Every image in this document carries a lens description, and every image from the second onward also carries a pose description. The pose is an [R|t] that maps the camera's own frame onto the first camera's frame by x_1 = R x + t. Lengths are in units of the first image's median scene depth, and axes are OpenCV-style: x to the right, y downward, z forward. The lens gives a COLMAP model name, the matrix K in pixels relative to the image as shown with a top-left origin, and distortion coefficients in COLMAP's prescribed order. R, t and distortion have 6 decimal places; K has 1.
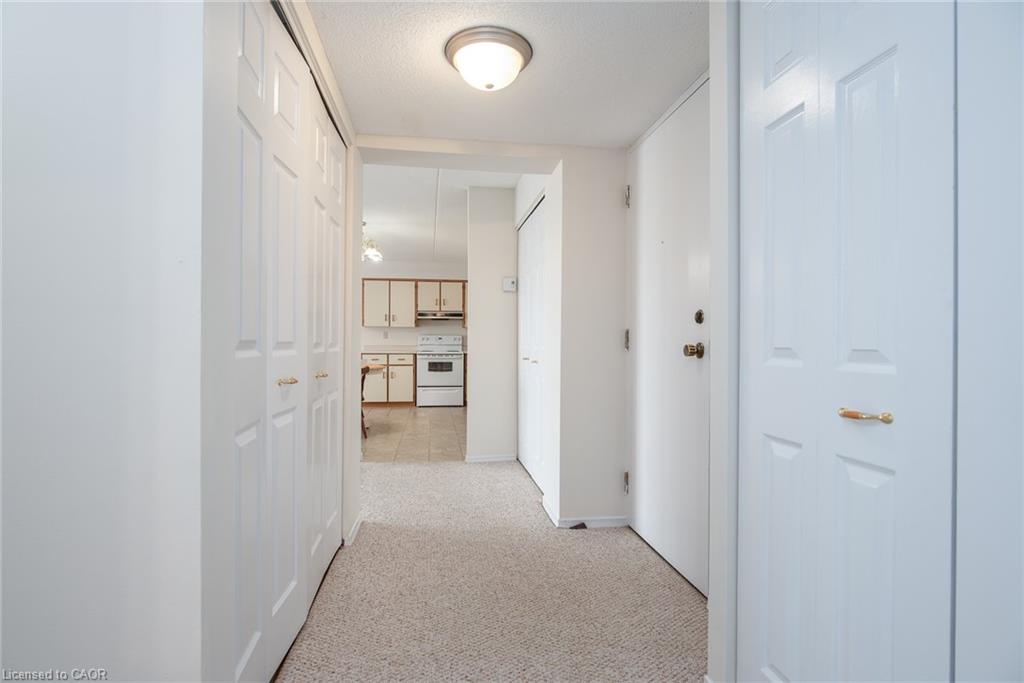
lens RADIAL K [[513.0, 0, 511.3], [0, 513.0, 343.8], [0, 0, 1]] dist [-0.004472, -0.001344]
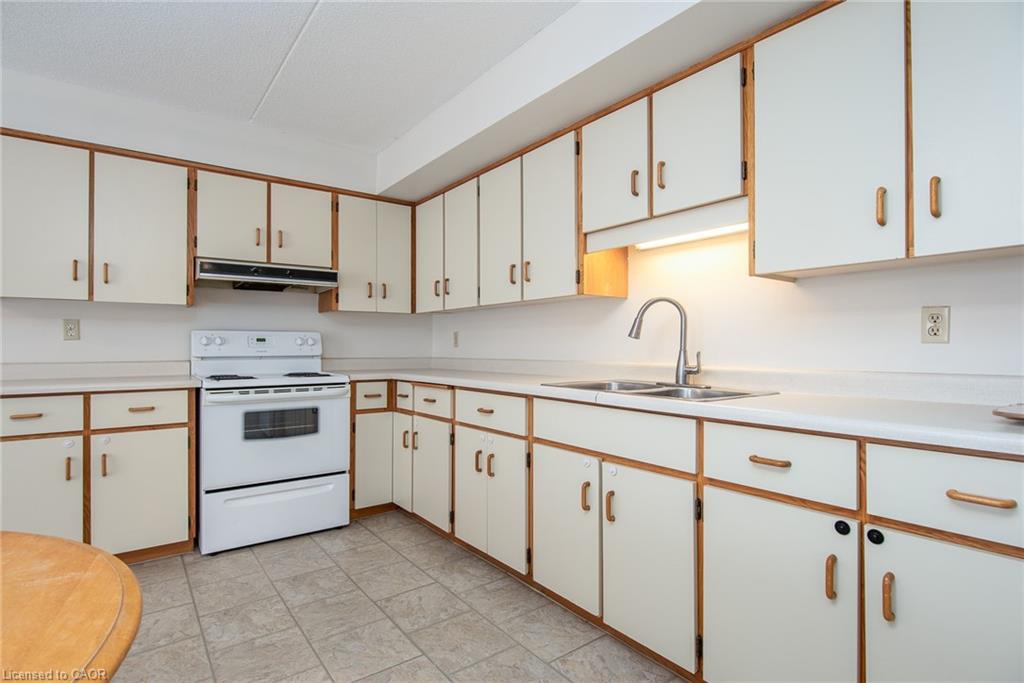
lens RADIAL K [[513.0, 0, 510.1], [0, 513.0, 342.0], [0, 0, 1]] dist [-0.004472, -0.001344]
pose [[0.881406, -0.001865, 0.472355, -0.163915], [0.004507, 0.999980, -0.004462, -0.006664], [-0.472338, 0.006061, 0.881397, 0.624873]]
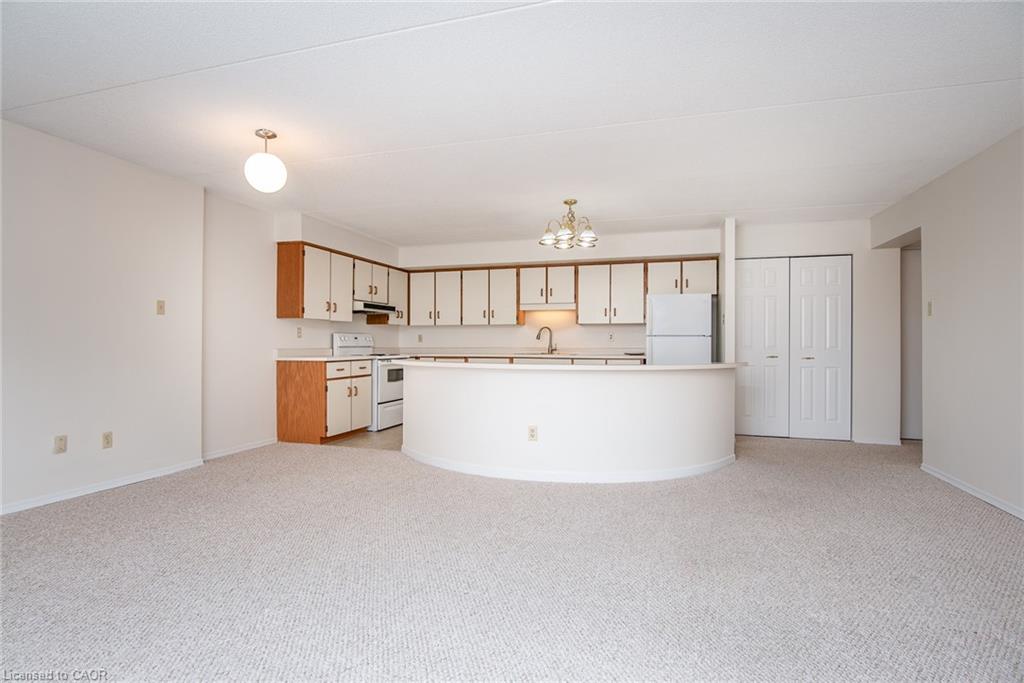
lens RADIAL K [[513.0, 0, 510.2], [0, 513.0, 342.0], [0, 0, 1]] dist [-0.004472, -0.001344]
pose [[0.433103, -0.001503, 0.901343, -0.751196], [-0.000728, 0.999998, 0.002017, -0.006662], [-0.901344, -0.001530, 0.433101, 0.505322]]
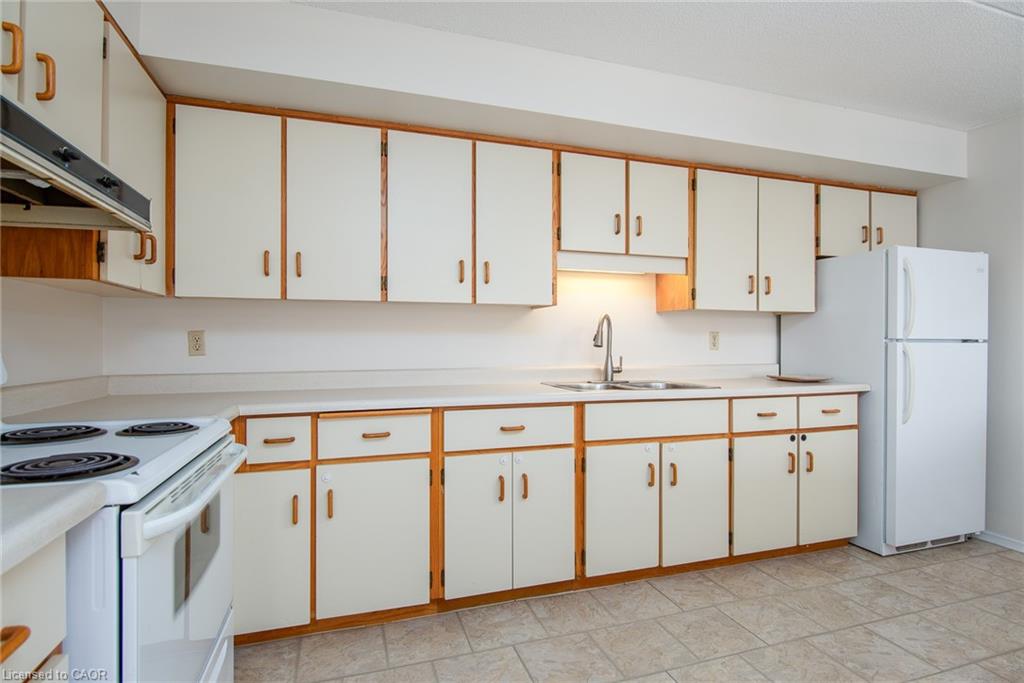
lens RADIAL K [[513.0, 0, 510.8], [0, 513.0, 342.7], [0, 0, 1]] dist [-0.004472, -0.001344]
pose [[-0.160790, -0.005467, 0.986973, -0.291295], [-0.002912, 0.999983, 0.005065, -0.013286], [-0.986984, -0.002059, -0.160804, 0.927364]]
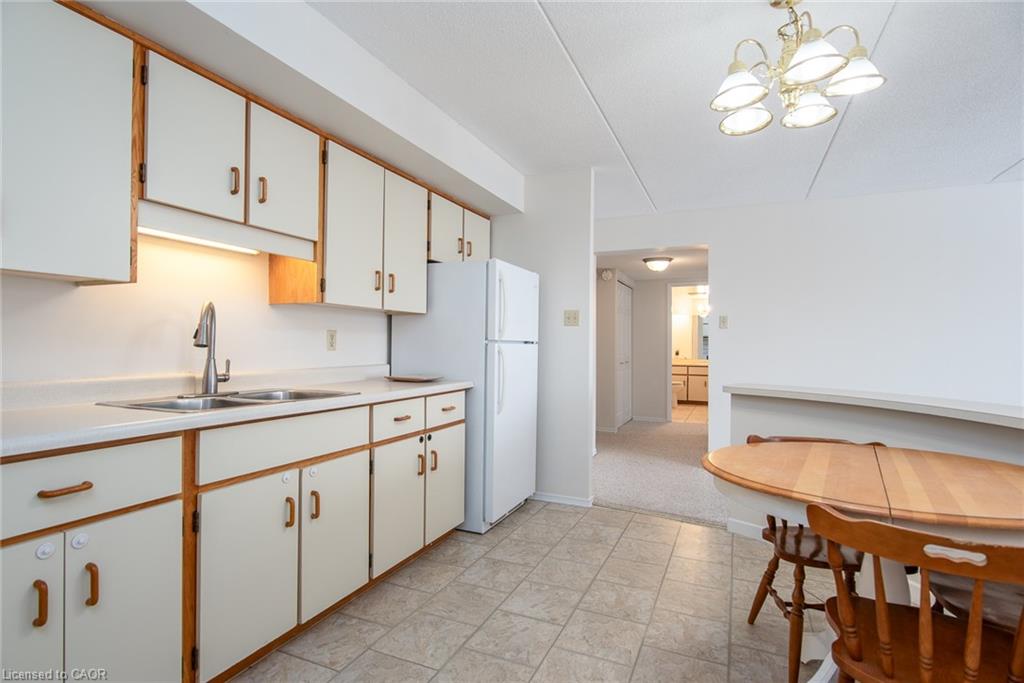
lens RADIAL K [[513.0, 0, 510.0], [0, 513.0, 342.5], [0, 0, 1]] dist [-0.004472, -0.001344]
pose [[-0.840795, -0.009148, 0.541276, -0.223159], [-0.012726, 0.999915, -0.002868, -0.012256], [-0.541203, -0.009300, -0.840840, 0.939089]]
